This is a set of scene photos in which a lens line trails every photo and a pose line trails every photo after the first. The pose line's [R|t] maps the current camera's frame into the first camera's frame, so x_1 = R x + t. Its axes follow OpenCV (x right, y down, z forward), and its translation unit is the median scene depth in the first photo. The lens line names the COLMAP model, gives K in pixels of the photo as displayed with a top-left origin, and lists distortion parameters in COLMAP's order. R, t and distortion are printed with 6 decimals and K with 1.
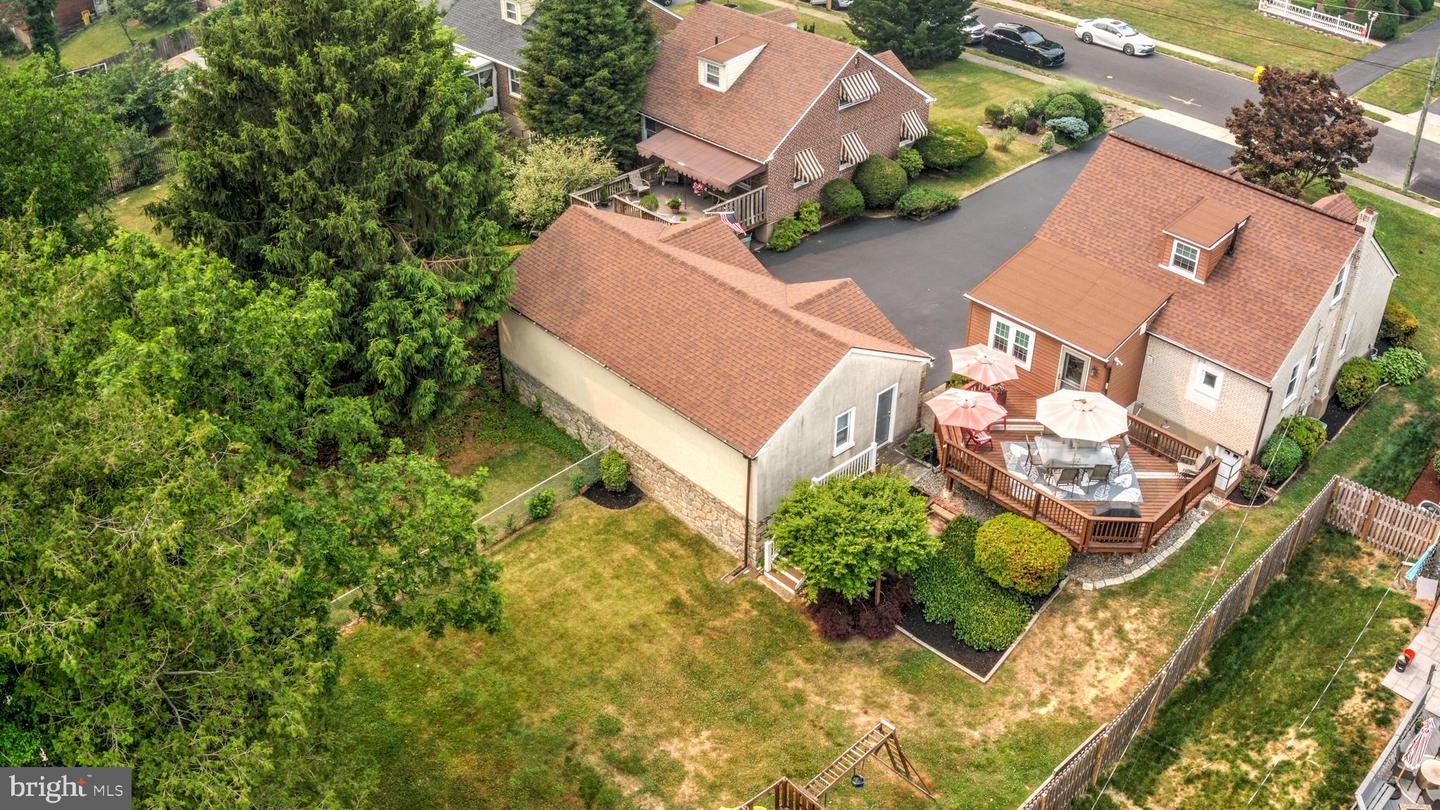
lens RADIAL K [[1270.3, 0, 720.0], [0, 1270.3, 405.0], [0, 0, 1]] dist [-0.257307, 0.081470]
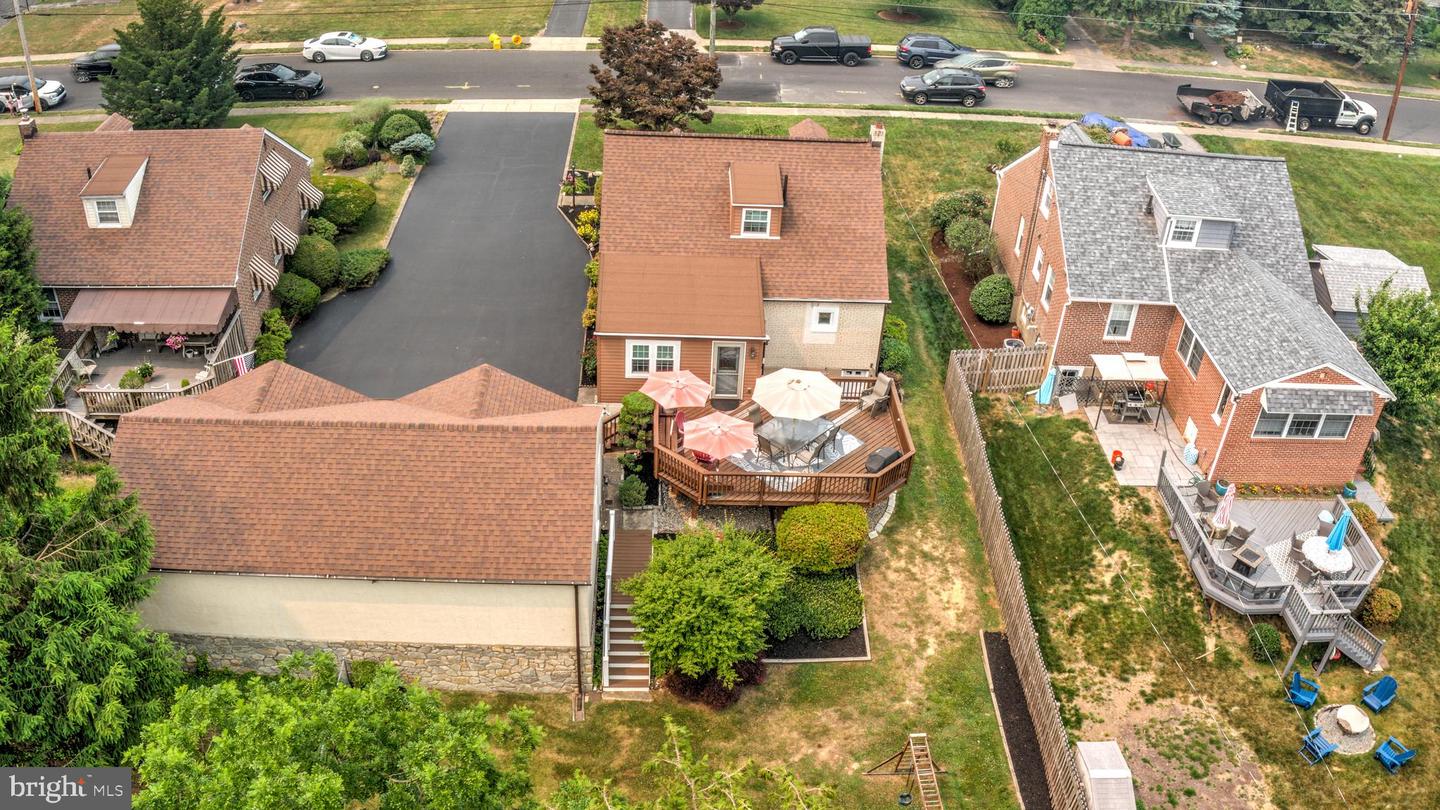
lens RADIAL K [[1195.6, 0, 719.3], [0, 1195.6, 411.0], [0, 0, 1]] dist [-0.241735, 0.059273]
pose [[0.648609, -0.400238, 0.647392, -0.403706], [0.376727, 0.907896, 0.183854, -0.186287], [-0.661349, 0.124640, 0.739650, 0.299097]]
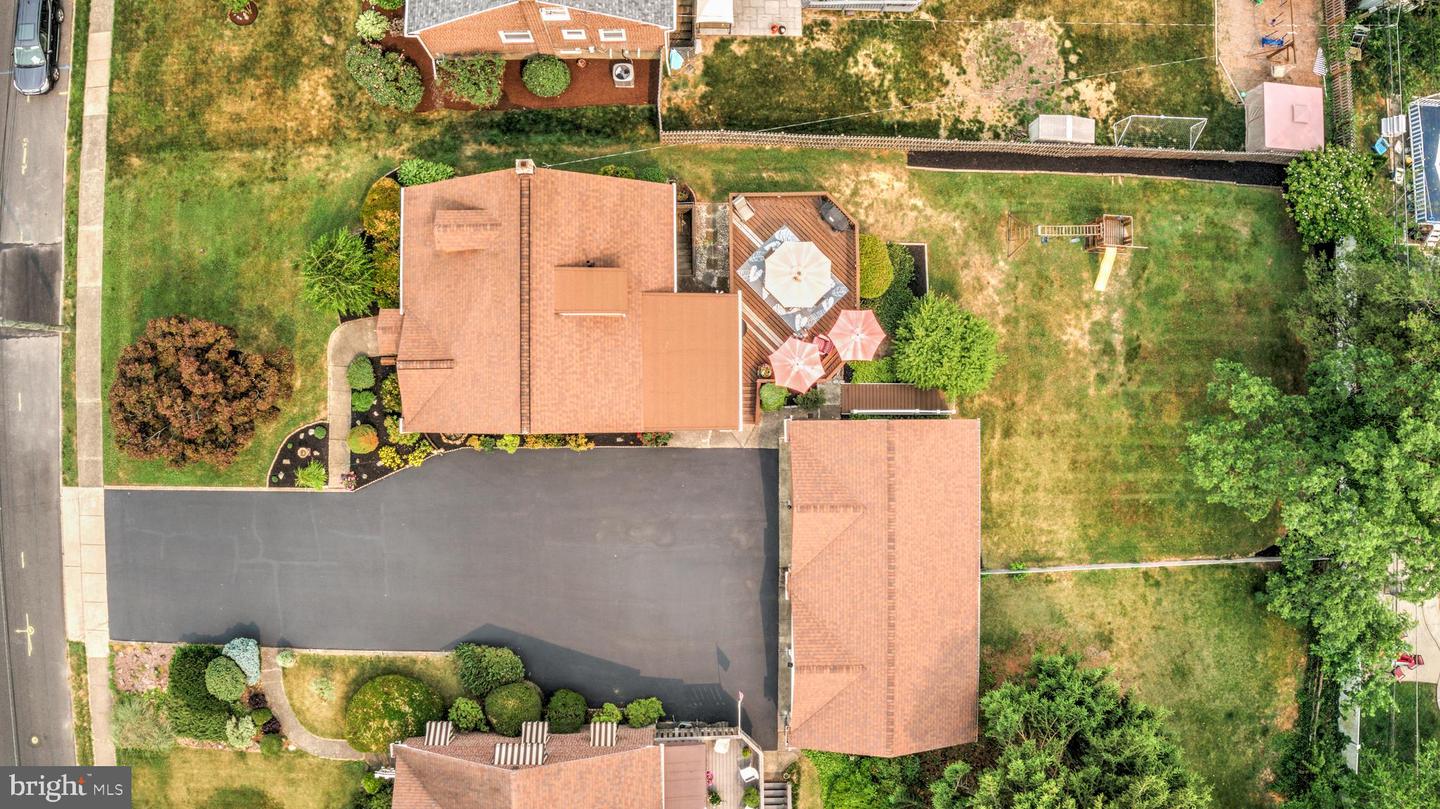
lens RADIAL K [[1195.6, 0, 719.3], [0, 1195.6, 410.5], [0, 0, 1]] dist [-0.241735, 0.059273]
pose [[-0.740473, -0.671999, -0.010781, 0.265674], [0.355318, -0.405038, 0.842433, -1.190591], [-0.570481, 0.619969, 0.538693, 0.423960]]
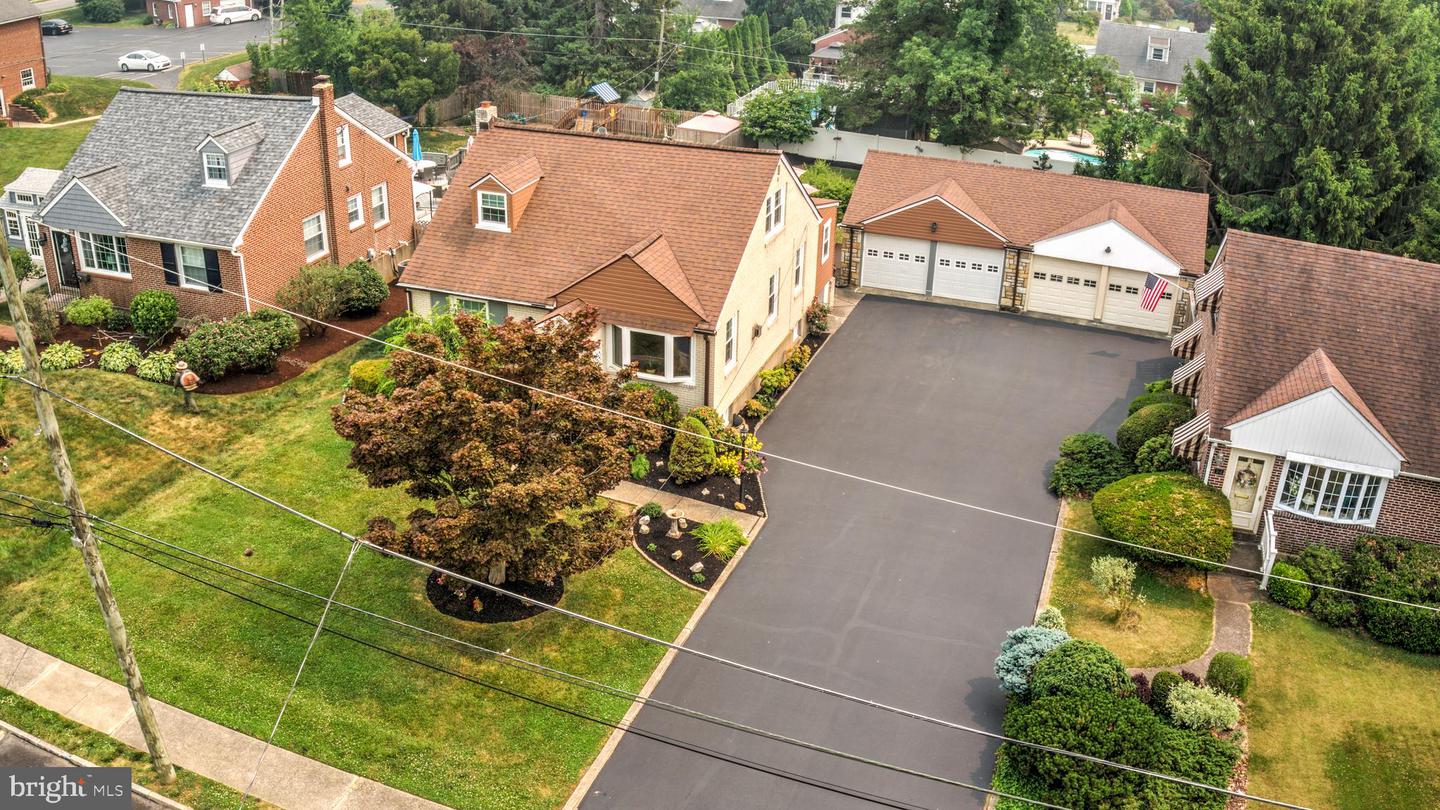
lens RADIAL K [[1220.3, 0, 719.3], [0, 1220.3, 411.2], [0, 0, 1]] dist [-0.248561, 0.075832]
pose [[-0.884031, 0.188945, -0.427538, 0.879756], [-0.276871, 0.525273, 0.804631, -0.923382], [0.376605, 0.829691, -0.412045, 1.748905]]
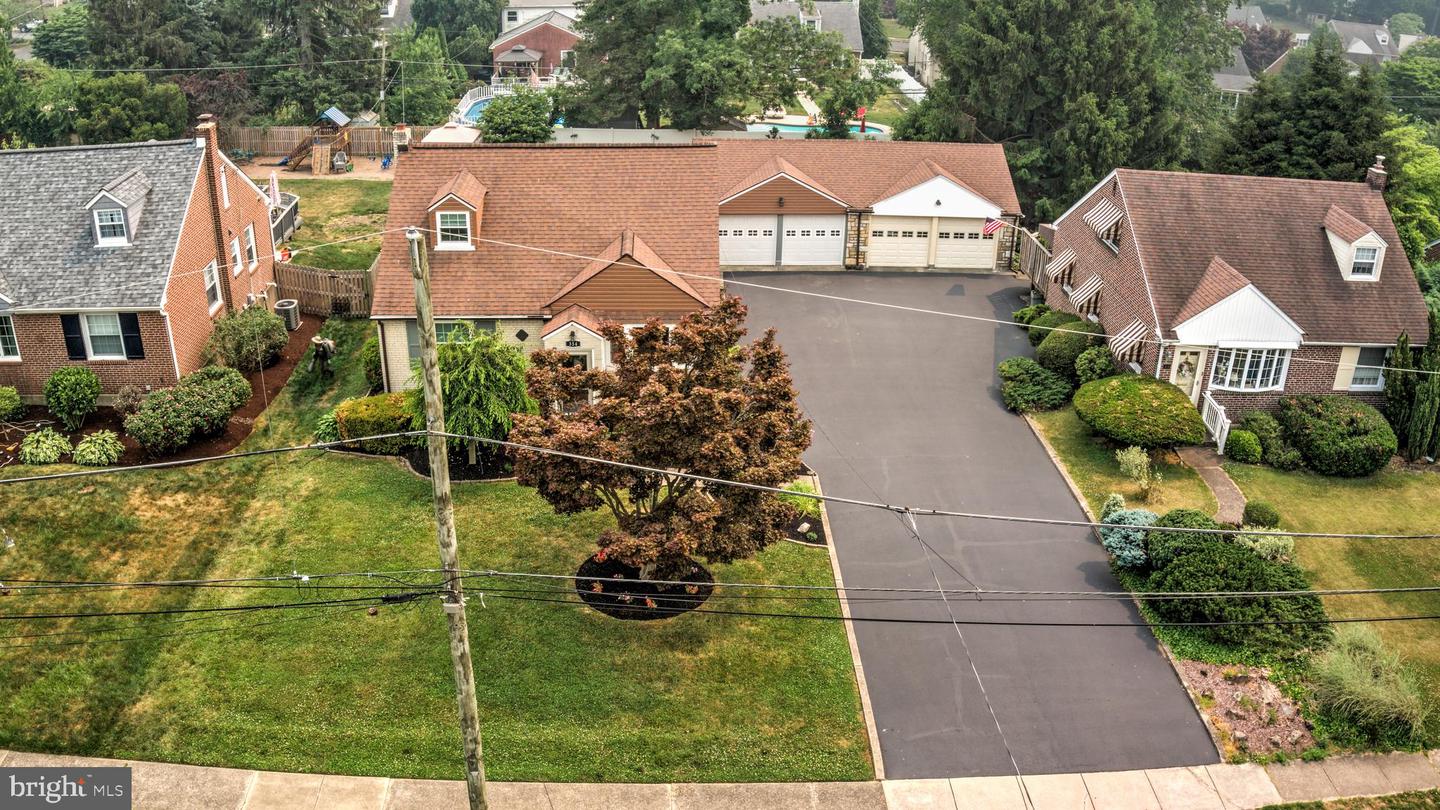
lens RADIAL K [[1195.6, 0, 719.3], [0, 1195.6, 411.0], [0, 0, 1]] dist [-0.241735, 0.059273]
pose [[-0.645982, 0.326179, -0.690156, 1.153344], [-0.437916, 0.582193, 0.685041, -0.827770], [0.625250, 0.744754, -0.233247, 1.603809]]
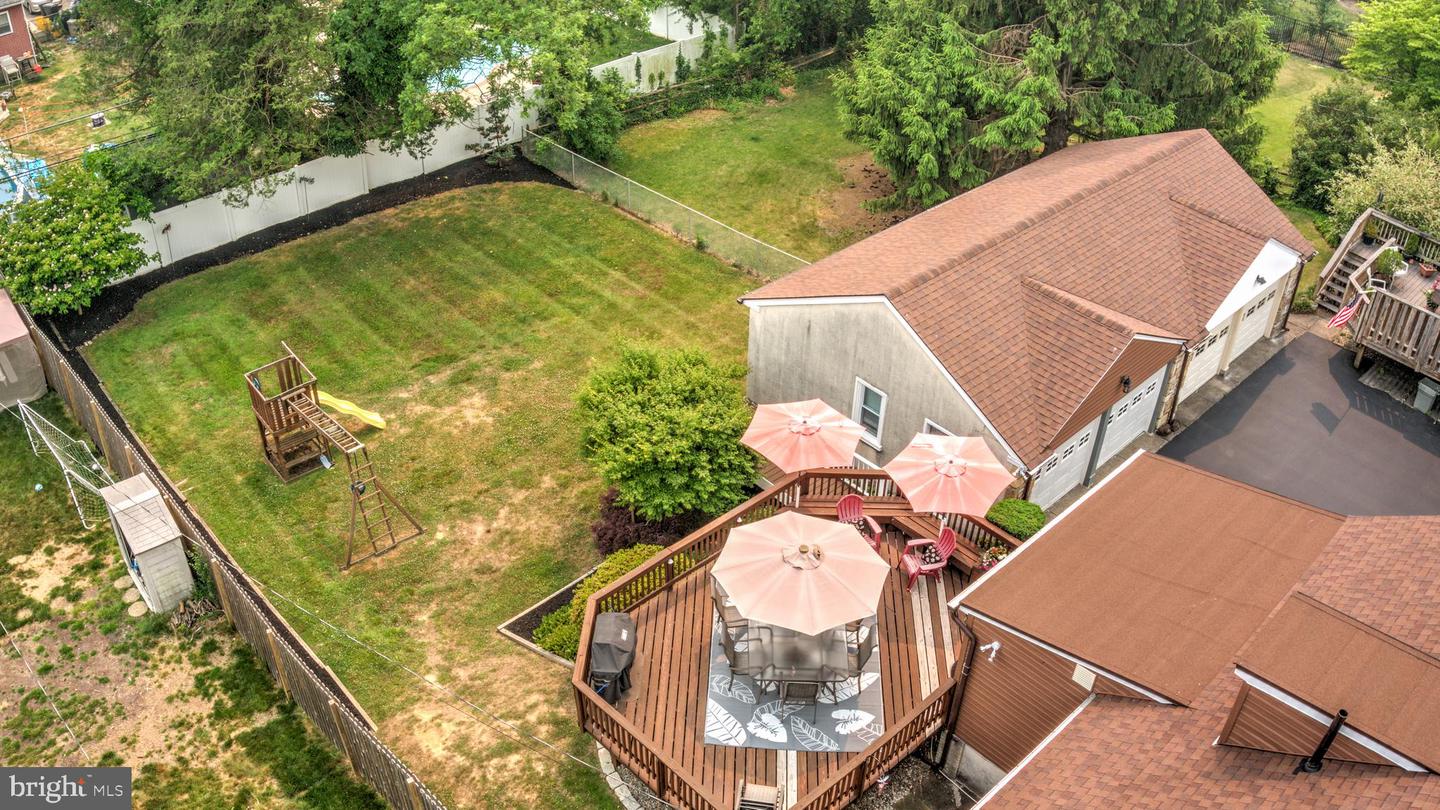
lens RADIAL K [[1220.3, 0, 719.3], [0, 1220.3, 411.2], [0, 0, 1]] dist [-0.248561, 0.075832]
pose [[0.003650, 0.603273, -0.797526, 0.667207], [-0.572533, 0.655140, 0.492948, -0.277592], [0.819874, 0.454811, 0.347785, 0.745567]]
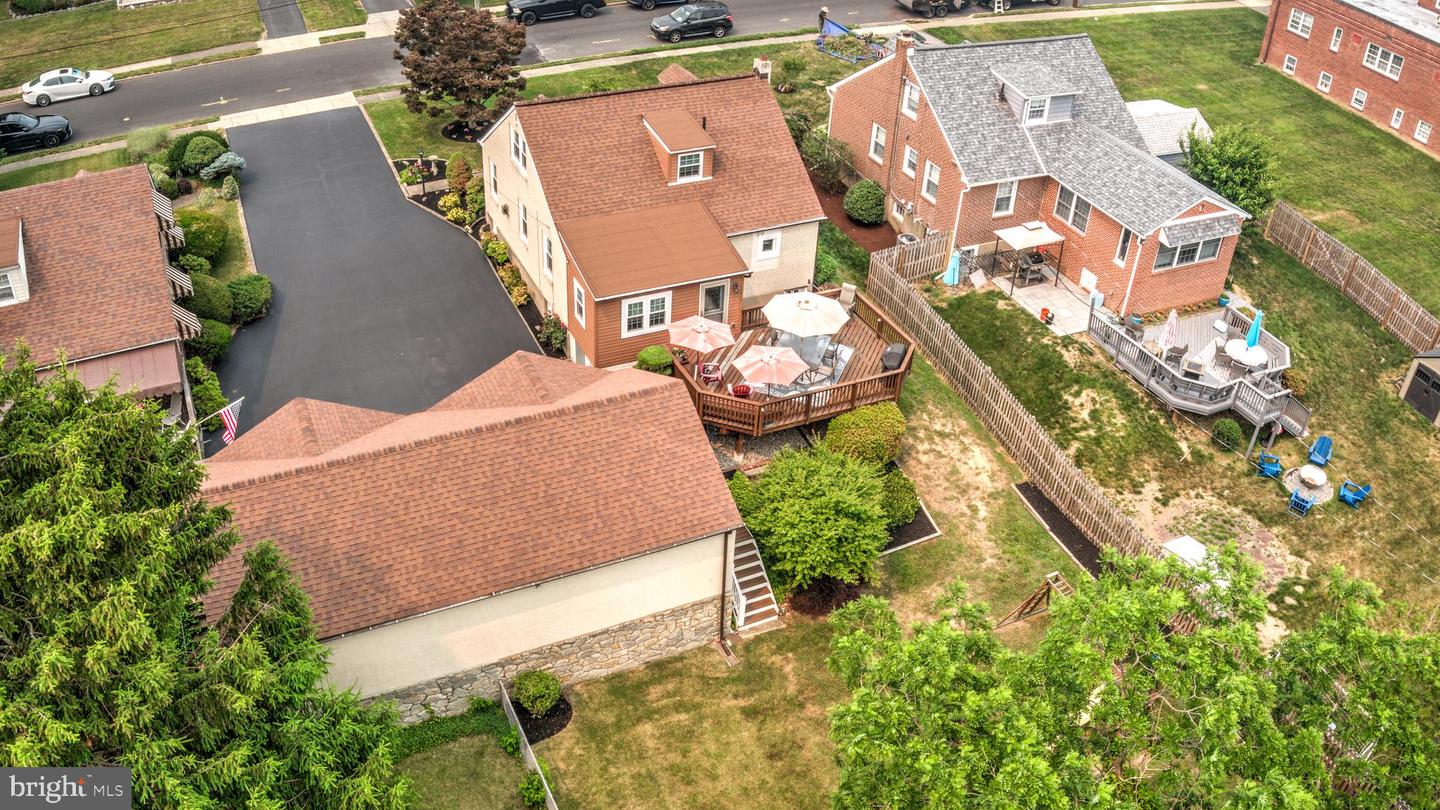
lens RADIAL K [[1195.6, 0, 719.3], [0, 1195.6, 411.0], [0, 0, 1]] dist [-0.241735, 0.059273]
pose [[0.293175, -0.540455, 0.788643, -0.608822], [0.488682, 0.793701, 0.362255, -0.341565], [-0.821729, 0.279191, 0.496804, 0.553439]]
